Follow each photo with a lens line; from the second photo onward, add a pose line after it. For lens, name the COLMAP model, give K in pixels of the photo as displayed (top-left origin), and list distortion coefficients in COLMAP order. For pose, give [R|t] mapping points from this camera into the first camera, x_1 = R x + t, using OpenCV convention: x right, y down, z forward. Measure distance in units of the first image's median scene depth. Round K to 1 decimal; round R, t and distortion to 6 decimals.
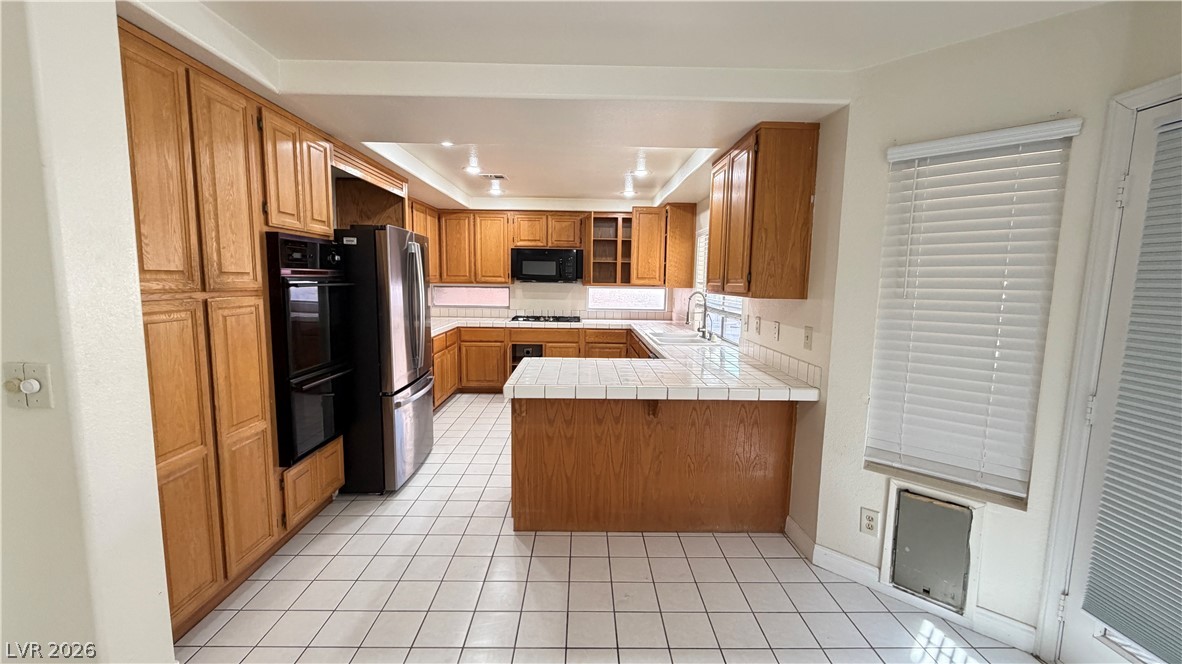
lens RADIAL K [[471.6, 0, 588.6], [0, 471.6, 333.3], [0, 0, 1]] dist [0.001668, -0.000045]
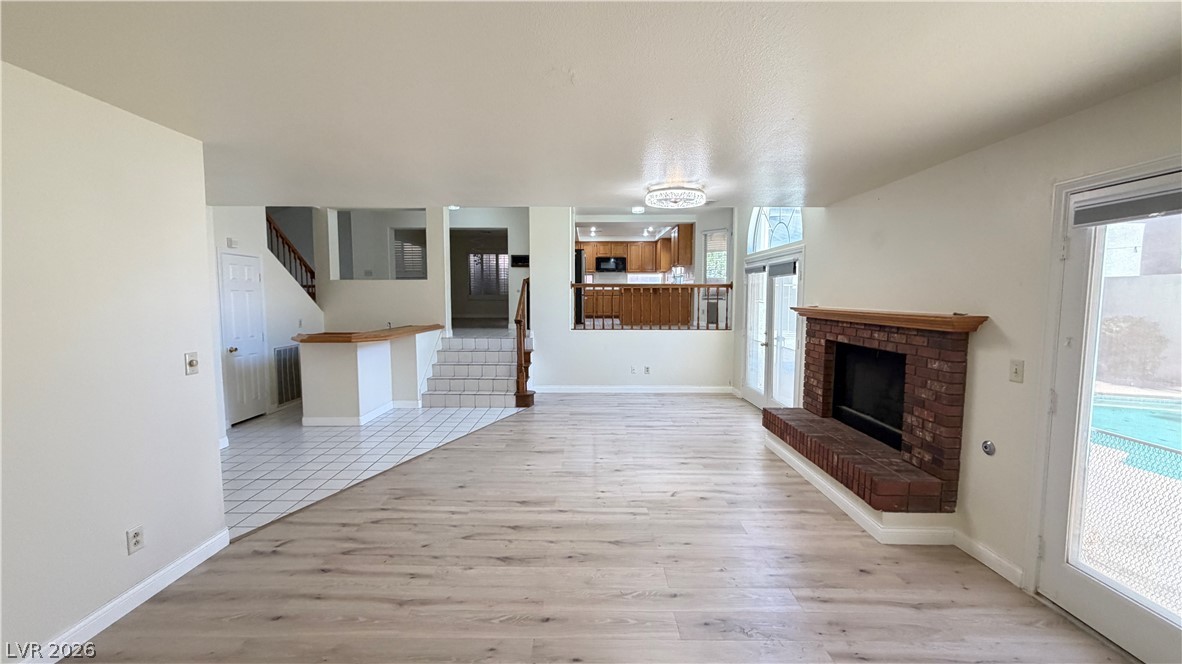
lens RADIAL K [[471.6, 0, 588.6], [0, 471.6, 333.3], [0, 0, 1]] dist [0.001668, -0.000045]
pose [[0.999851, -0.012666, -0.011727, -0.392243], [0.012178, 0.999092, -0.040830, 0.659552], [0.012233, 0.040682, 0.999097, -3.009044]]
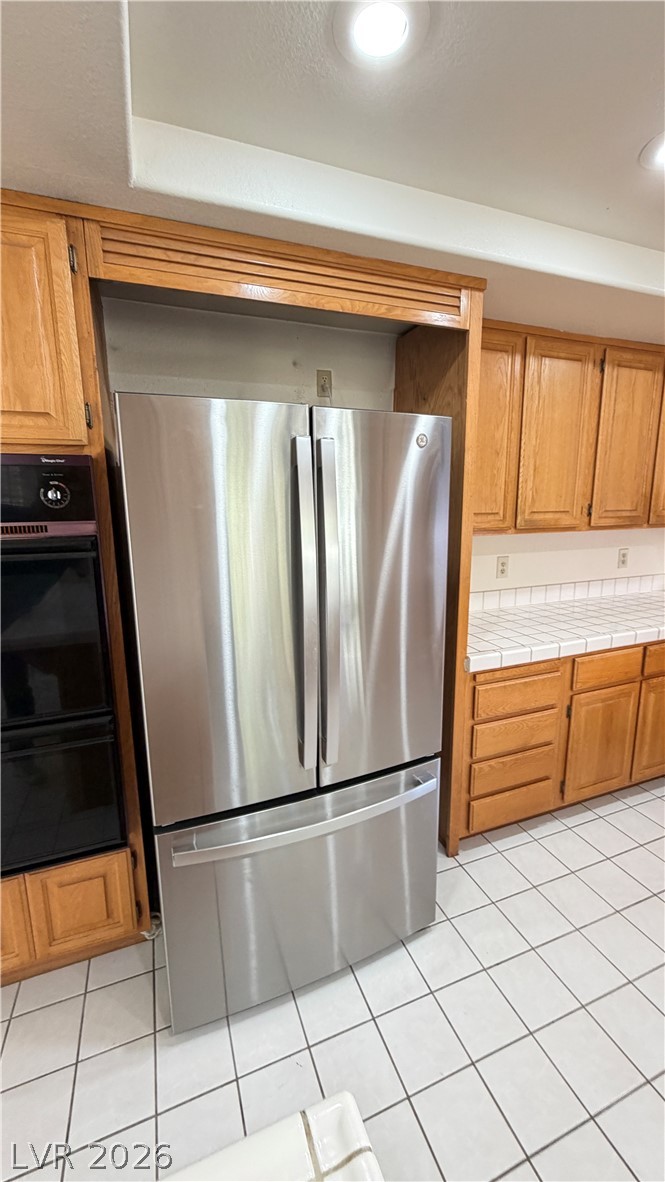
lens RADIAL K [[471.6, 0, 332.2], [0, 471.6, 588.1], [0, 0, 1]] dist [0.001668, -0.000045]
pose [[0.350576, 0.151101, -0.924265, -0.024020], [-0.092699, 0.987651, 0.126302, -0.157670], [0.931935, 0.041400, 0.360254, 1.122489]]
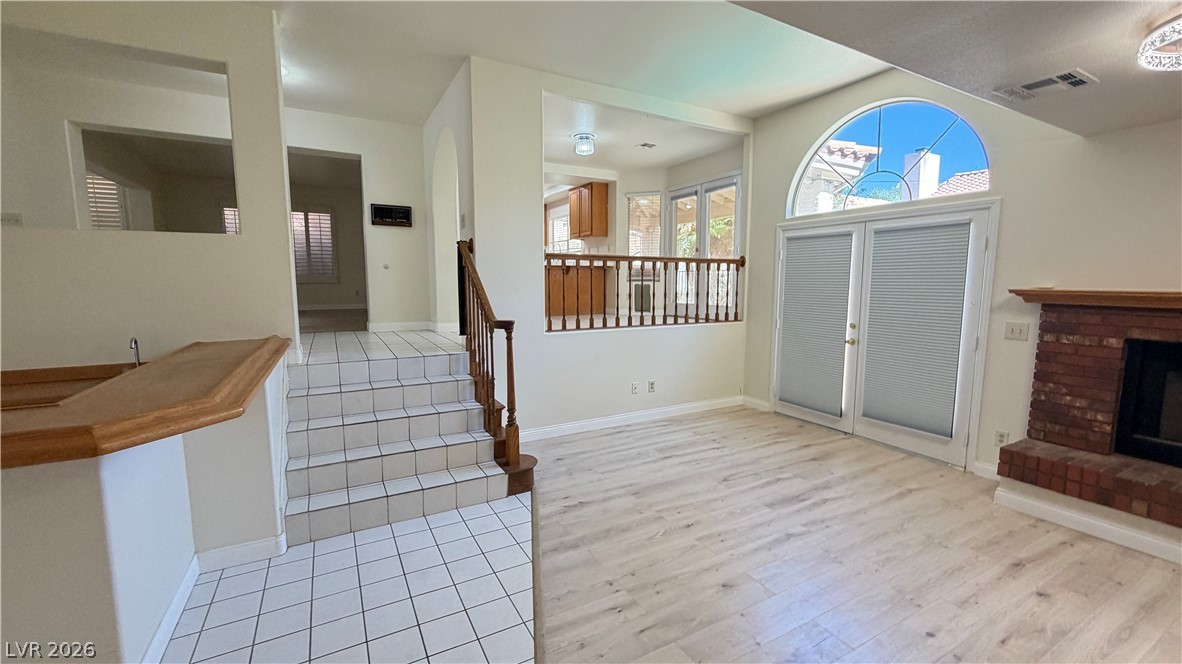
lens RADIAL K [[473.1, 0, 591.0], [0, 473.1, 332.0], [0, 0, 1]] dist [-0.002085, -0.000202]
pose [[0.879576, -0.067965, 0.470878, -1.168889], [0.069513, 0.997481, 0.014125, 0.507676], [-0.470652, 0.020308, 0.882085, -1.735408]]
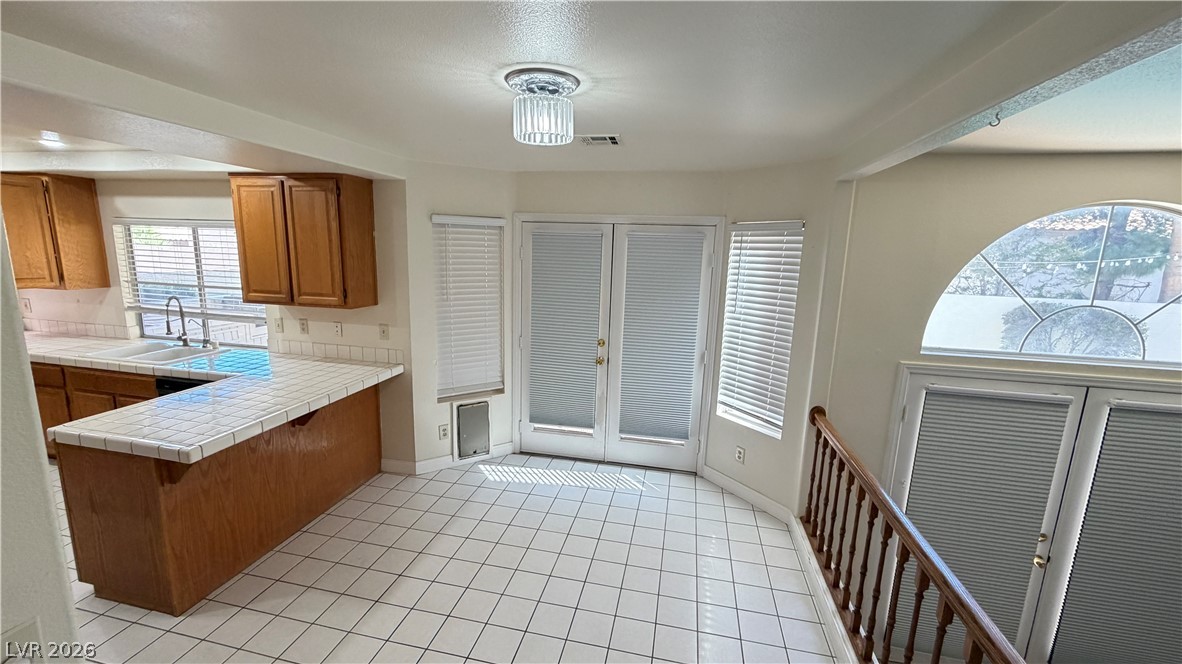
lens RADIAL K [[471.6, 0, 588.6], [0, 471.6, 333.3], [0, 0, 1]] dist [0.001668, -0.000045]
pose [[0.227739, -0.184413, 0.956100, -0.716873], [0.085962, 0.981876, 0.168909, -0.163916], [-0.969920, 0.043722, 0.239464, 0.056326]]
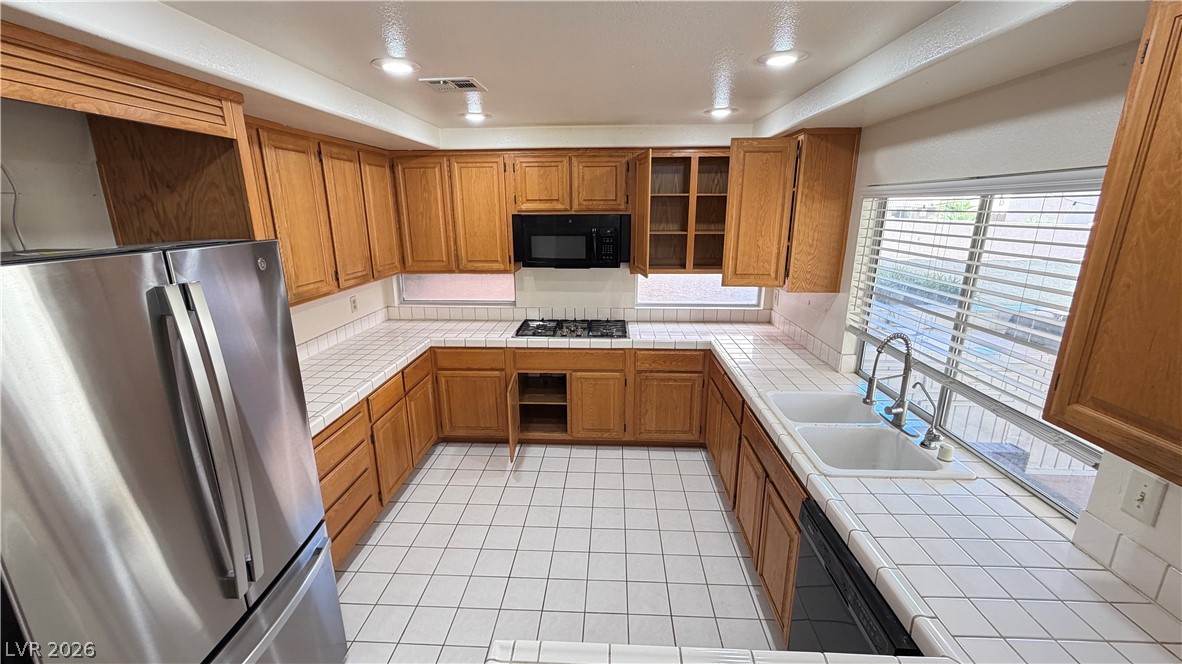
lens RADIAL K [[471.6, 0, 588.6], [0, 471.6, 333.3], [0, 0, 1]] dist [0.001668, -0.000045]
pose [[0.997767, -0.002658, -0.066732, -0.057289], [0.012152, 0.989754, 0.142266, -0.252228], [0.065670, -0.142759, 0.987576, 0.849798]]
